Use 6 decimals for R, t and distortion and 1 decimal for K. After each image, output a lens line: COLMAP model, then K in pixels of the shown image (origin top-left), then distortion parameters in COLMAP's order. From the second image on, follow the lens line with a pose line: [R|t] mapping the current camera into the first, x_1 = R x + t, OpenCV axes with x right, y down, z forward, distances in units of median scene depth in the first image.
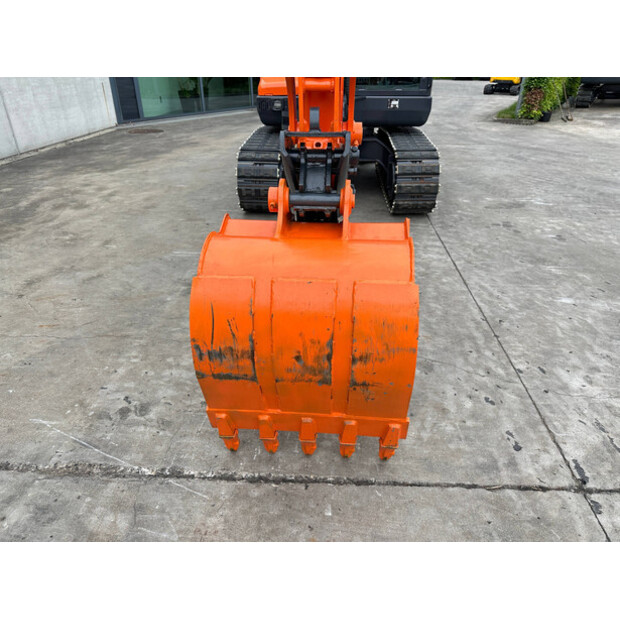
lens RADIAL K [[433.8, 0, 314.1], [0, 433.8, 308.5], [0, 0, 1]] dist [0.053132, -0.065498]
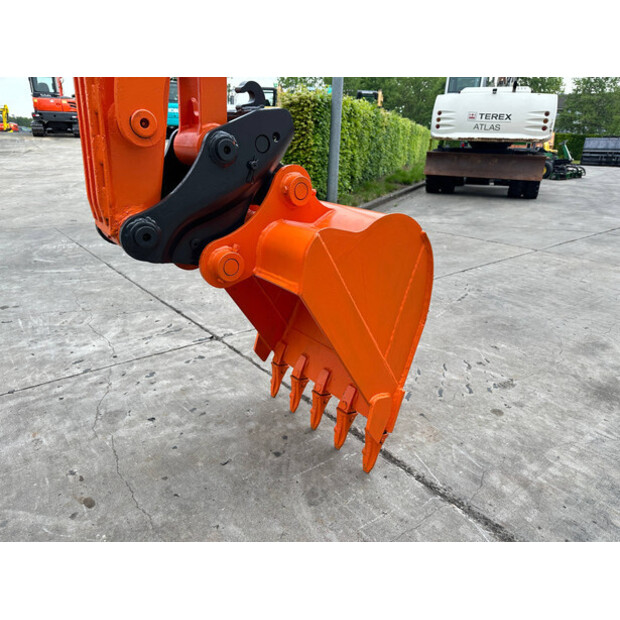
lens RADIAL K [[433.8, 0, 313.2], [0, 433.8, 316.7], [0, 0, 1]] dist [0.053132, -0.065498]
pose [[-0.673127, -0.300540, 0.675704, -0.461828], [0.331673, 0.693963, 0.639069, -0.371806], [-0.660979, 0.654287, -0.367444, 0.890426]]
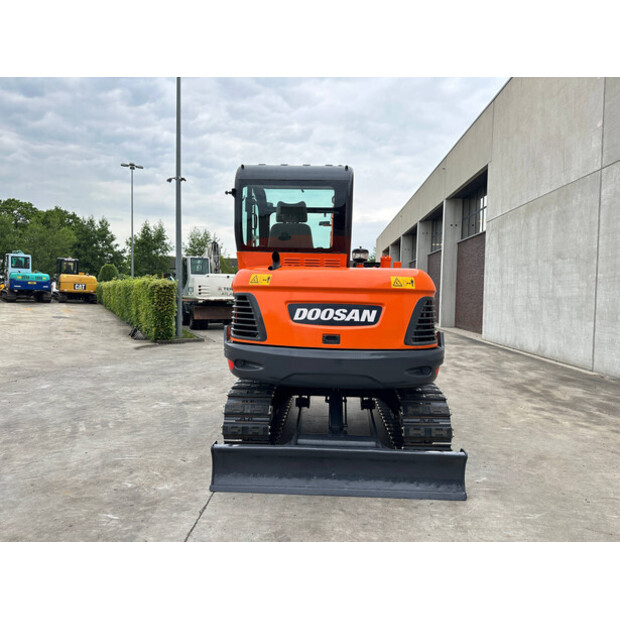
lens RADIAL K [[433.8, 0, 314.4], [0, 433.8, 312.7], [0, 0, 1]] dist [0.053132, -0.065498]
pose [[-0.999710, -0.019937, -0.013530, 0.252202], [-0.024073, 0.850305, 0.525739, -2.188870], [0.001022, 0.525912, -0.850538, 3.790253]]
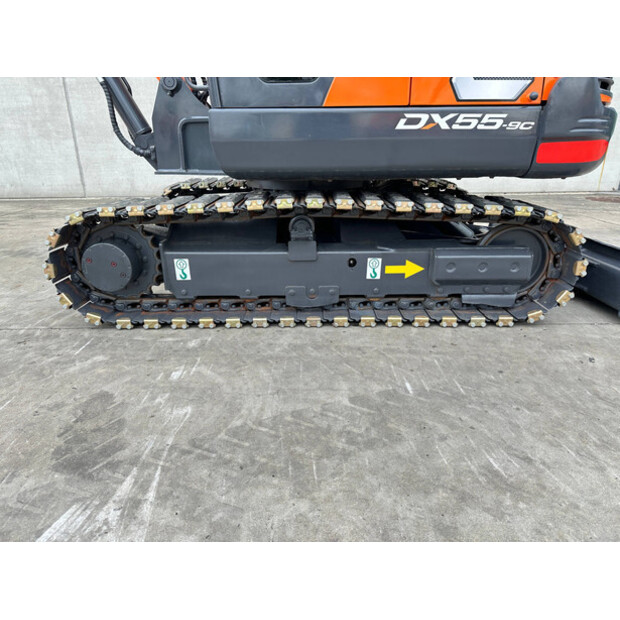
lens RADIAL K [[433.8, 0, 311.7], [0, 433.8, 308.1], [0, 0, 1]] dist [0.053132, -0.065498]
pose [[0.046651, 0.350044, -0.935571, 1.376263], [-0.475864, 0.831274, 0.287293, -0.931934], [0.878281, 0.431802, 0.205353, 2.059321]]
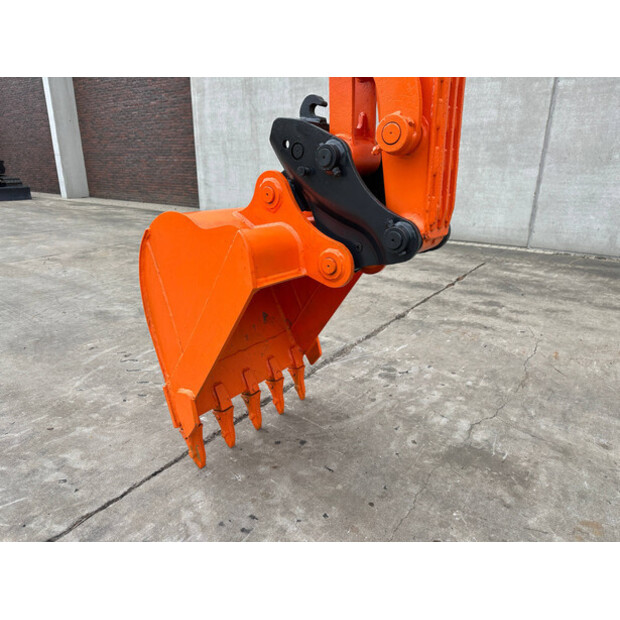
lens RADIAL K [[433.8, 0, 306.7], [0, 433.8, 313.2], [0, 0, 1]] dist [0.053132, -0.065498]
pose [[-0.550767, 0.263072, -0.792117, 0.504270], [-0.418688, 0.733911, 0.534860, -0.353638], [0.722050, 0.626233, -0.294069, 0.900750]]
